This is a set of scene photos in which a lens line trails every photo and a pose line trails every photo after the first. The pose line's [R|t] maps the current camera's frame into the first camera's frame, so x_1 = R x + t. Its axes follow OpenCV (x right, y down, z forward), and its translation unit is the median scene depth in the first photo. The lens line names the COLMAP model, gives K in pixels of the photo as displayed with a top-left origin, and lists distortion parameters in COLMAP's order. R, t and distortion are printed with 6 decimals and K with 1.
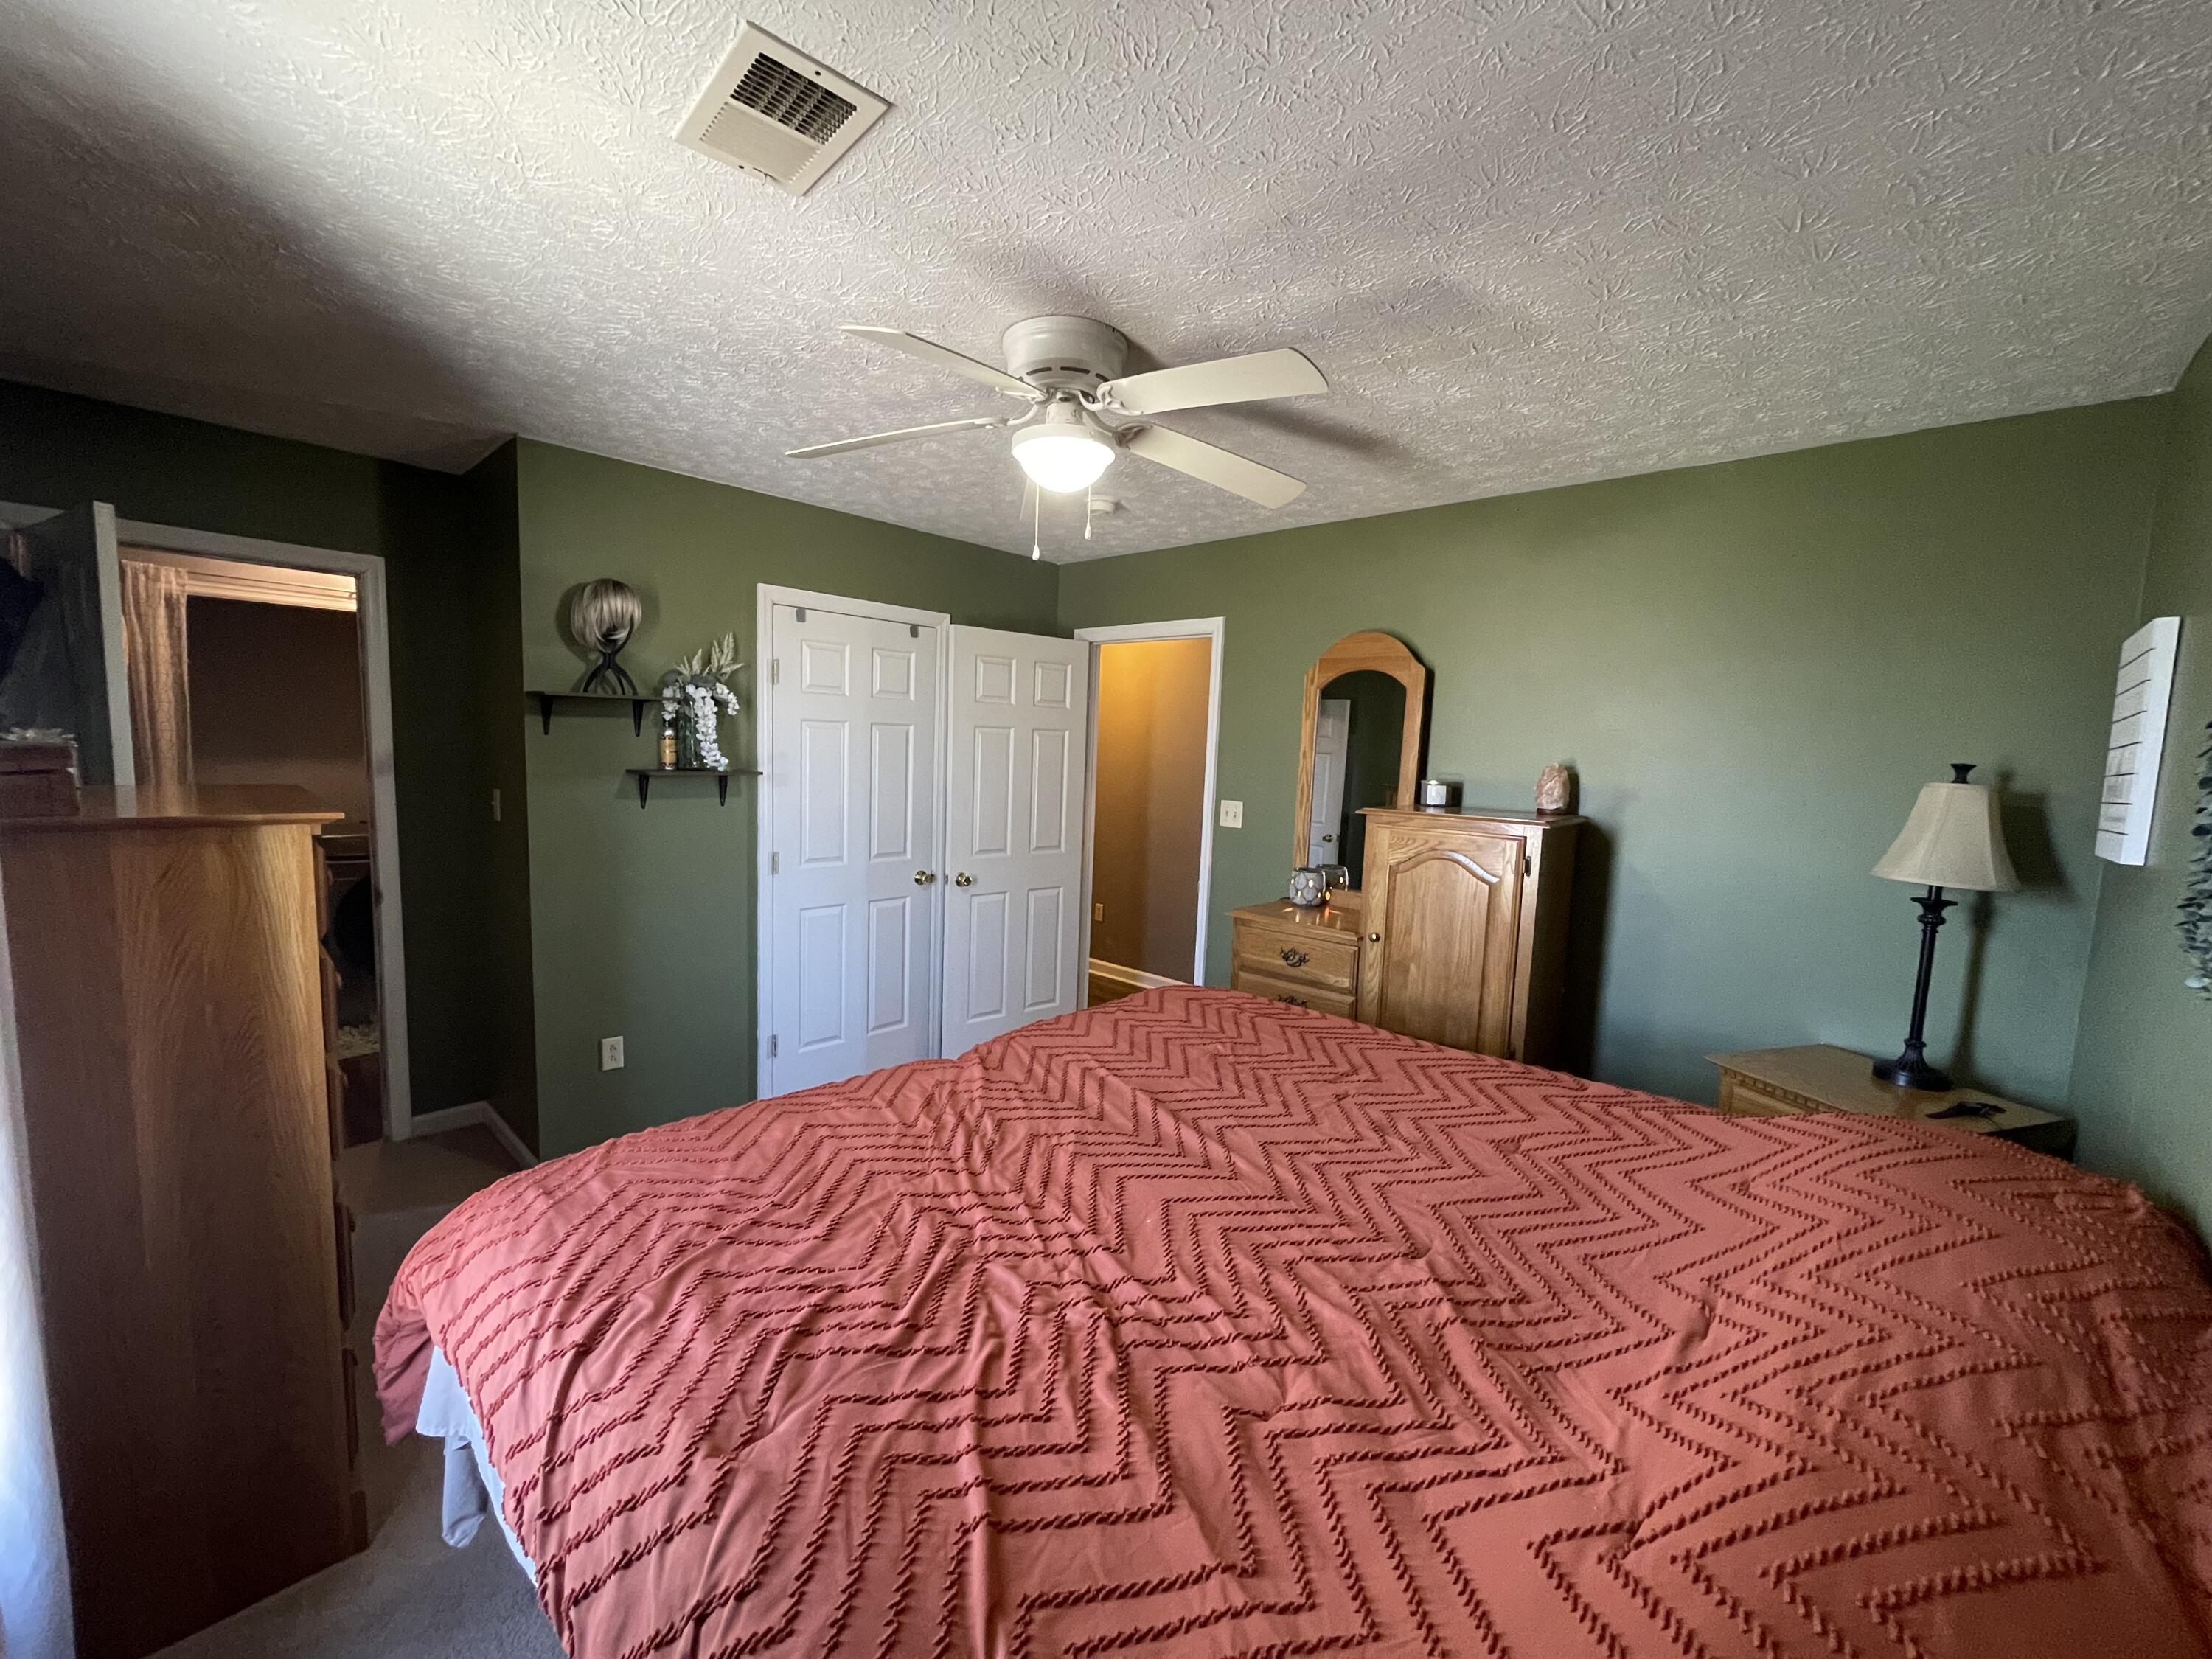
lens RADIAL K [[887.2, 0, 1098.5], [0, 887.2, 842.8], [0, 0, 1]] dist [0.001385, 0.000268]
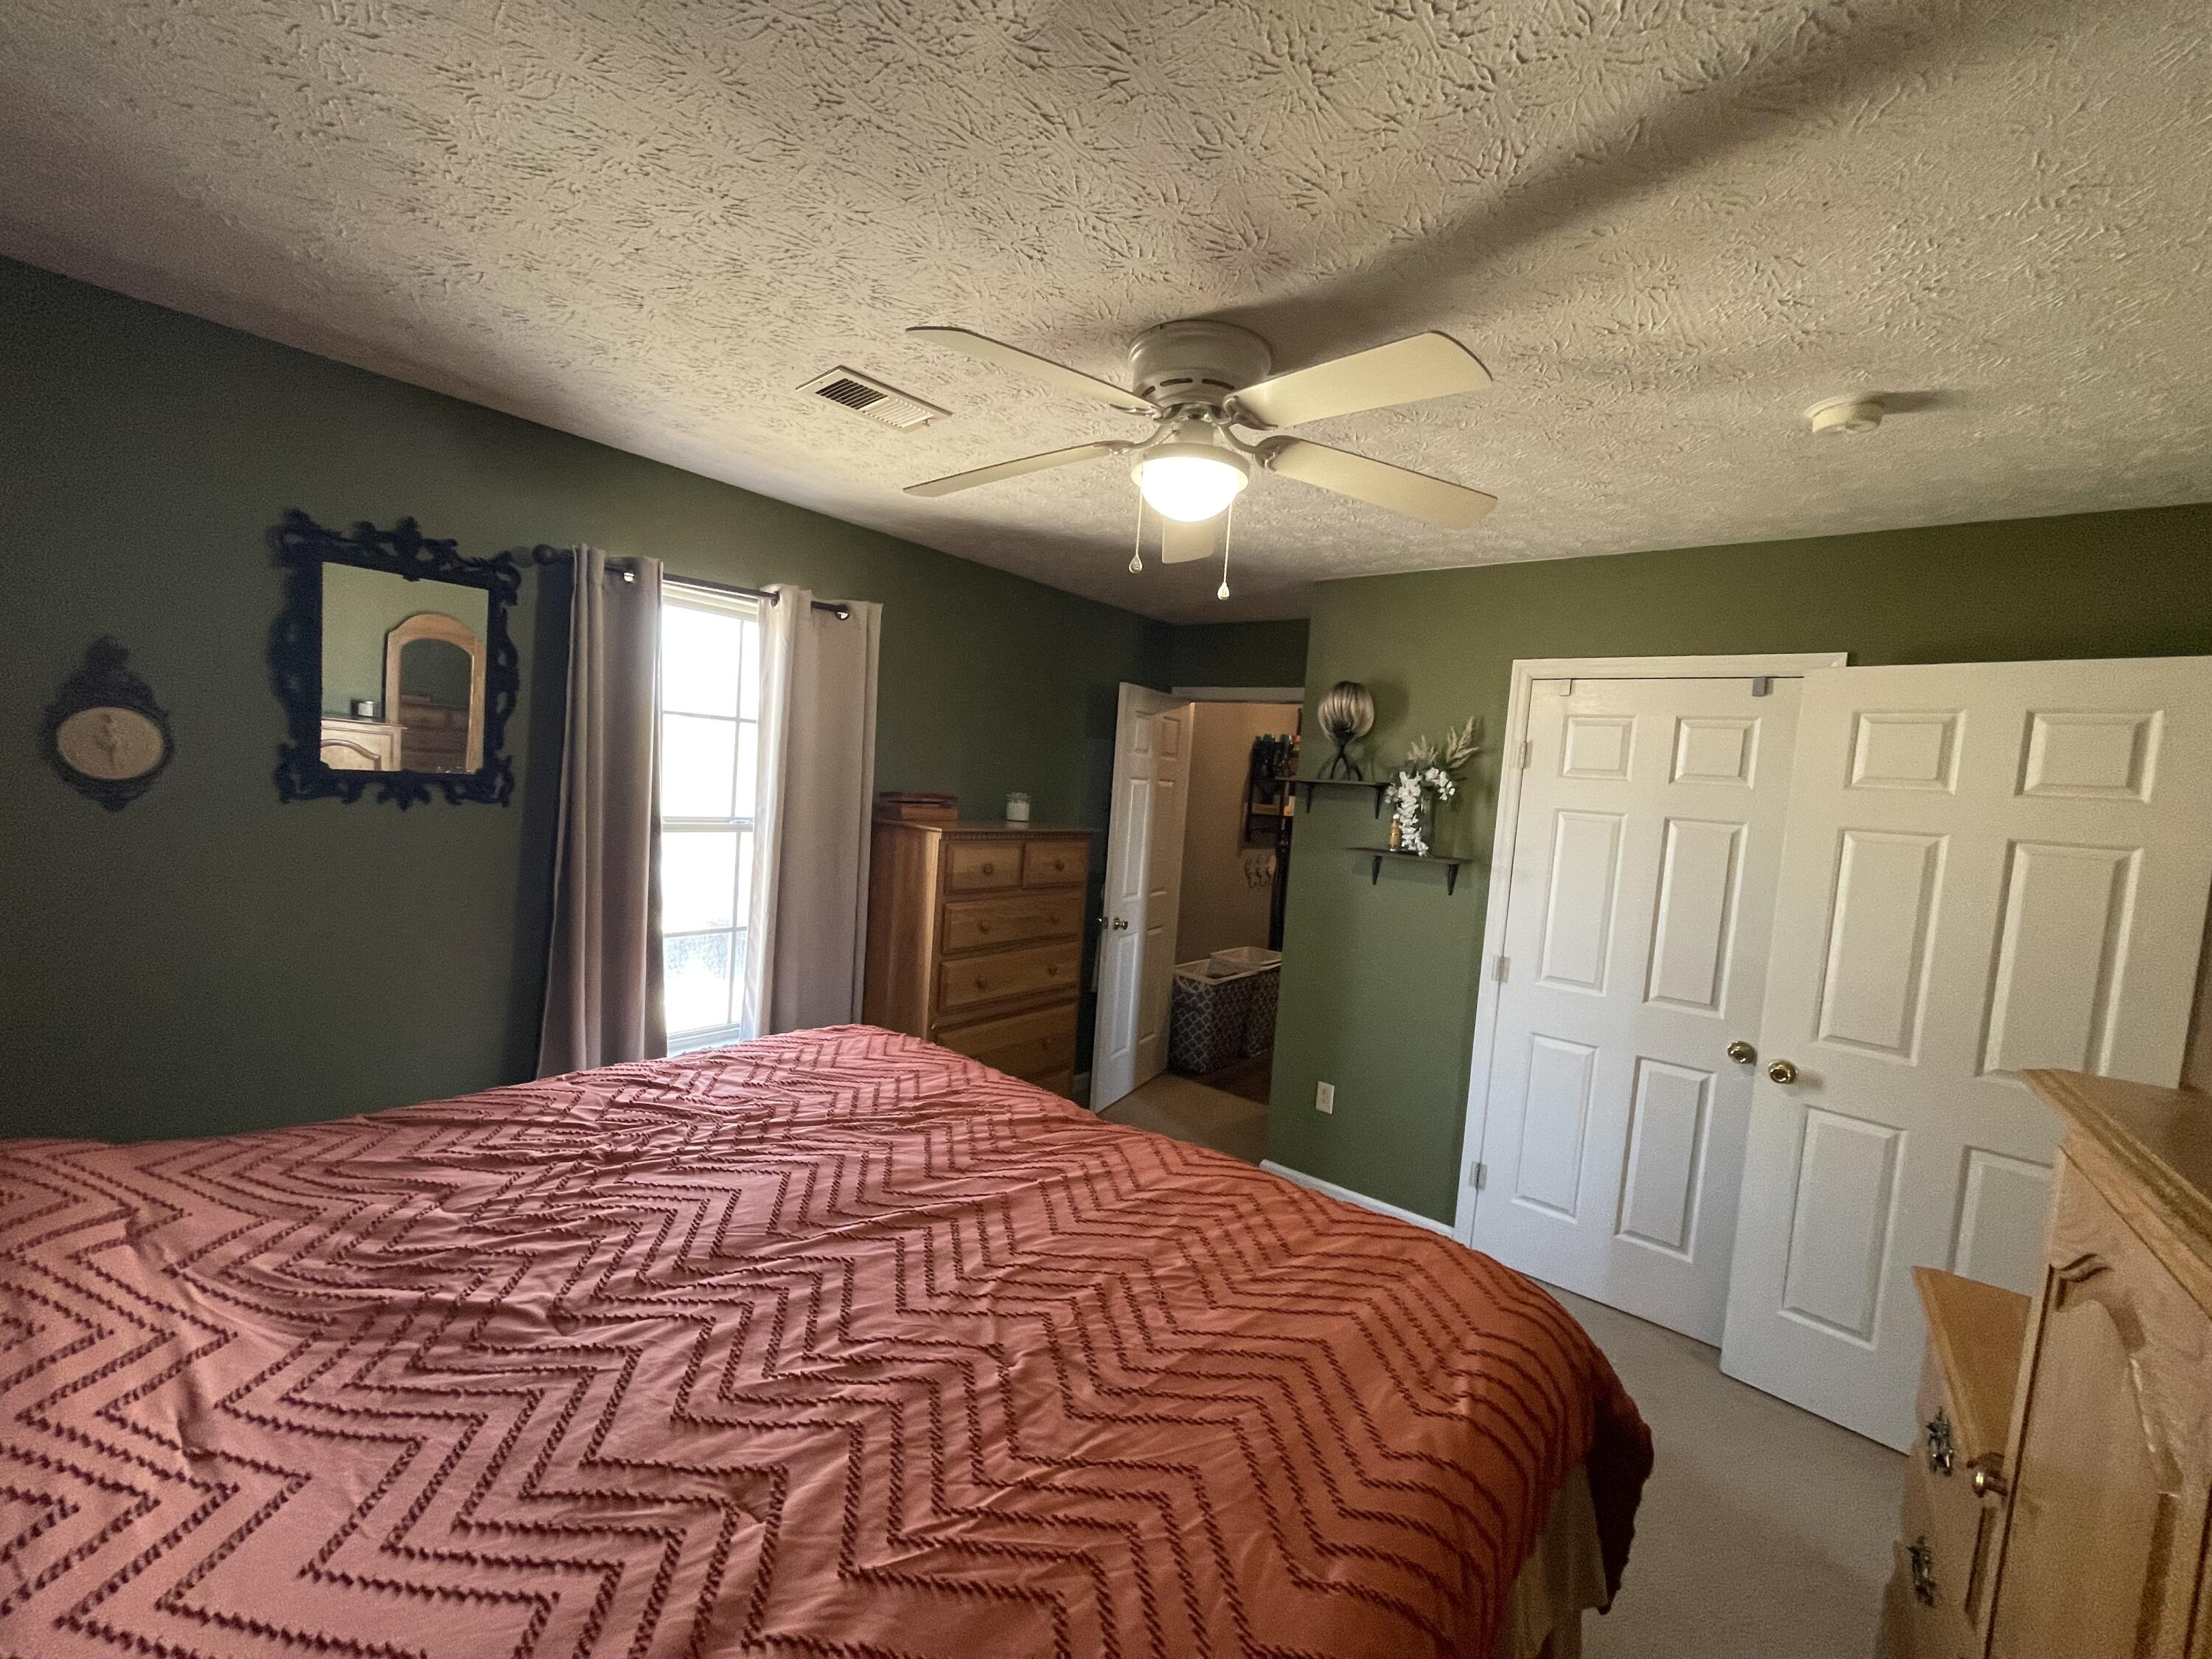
lens RADIAL K [[887.2, 0, 1100.3], [0, 887.2, 820.4], [0, 0, 1]] dist [0.001385, 0.000268]
pose [[0.072227, 0.018004, -0.997226, 0.538066], [-0.180338, 0.983593, 0.004696, -0.059670], [0.980949, 0.179499, 0.074289, 0.576231]]
